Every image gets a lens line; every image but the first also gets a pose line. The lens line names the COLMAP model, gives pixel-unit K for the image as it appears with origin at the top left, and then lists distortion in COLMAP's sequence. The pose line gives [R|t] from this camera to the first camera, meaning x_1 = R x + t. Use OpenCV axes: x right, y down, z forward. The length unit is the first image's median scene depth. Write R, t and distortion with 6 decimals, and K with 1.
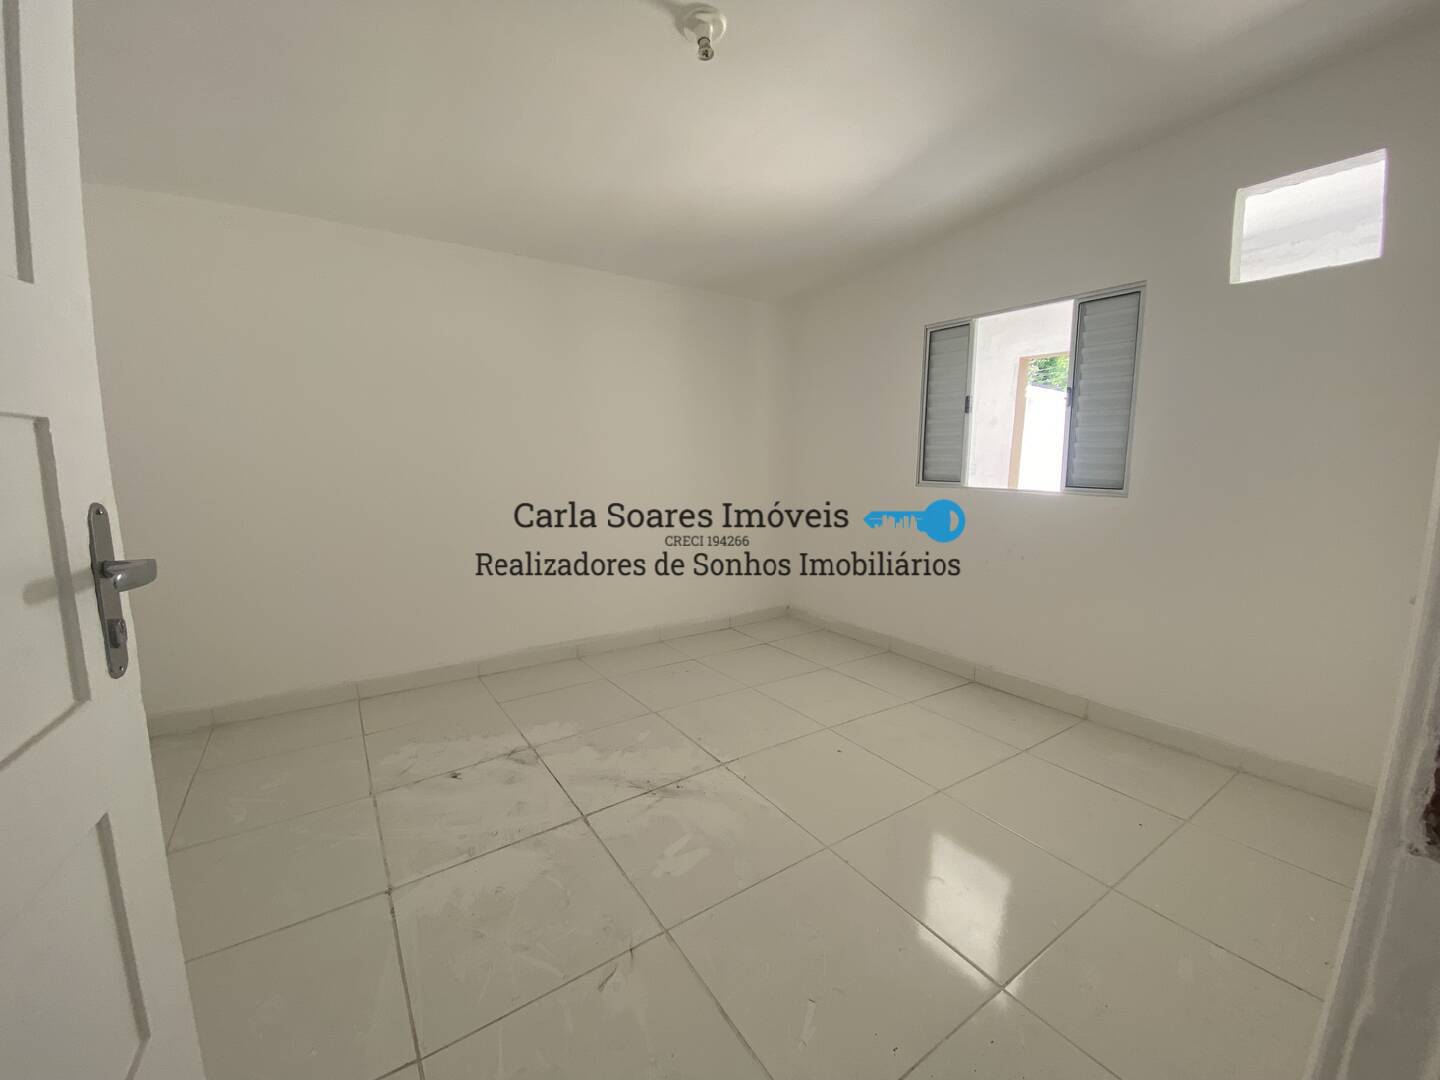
lens RADIAL K [[585.0, 0, 723.7], [0, 585.0, 539.4], [0, 0, 1]] dist [-0.010885, -0.004505]
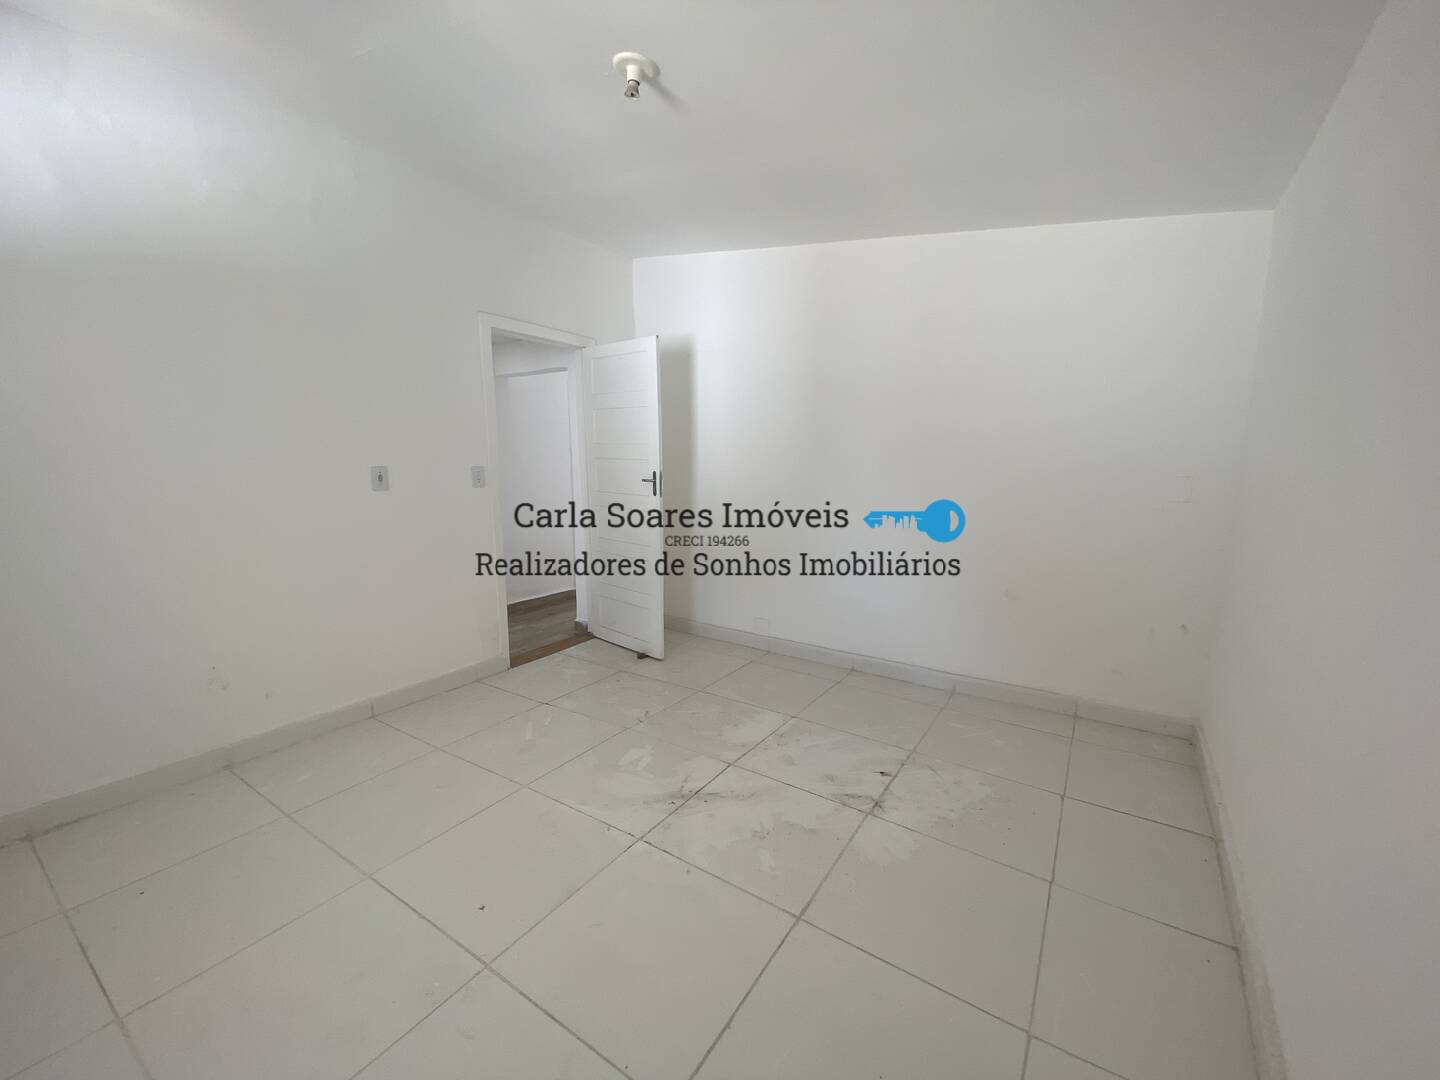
lens RADIAL K [[585.0, 0, 719.2], [0, 585.0, 542.2], [0, 0, 1]] dist [-0.010885, -0.004505]
pose [[-0.928515, 0.033182, -0.369810, 0.201416], [-0.075523, 0.958299, 0.275606, -0.277472], [0.363534, 0.283833, -0.887289, 1.798465]]
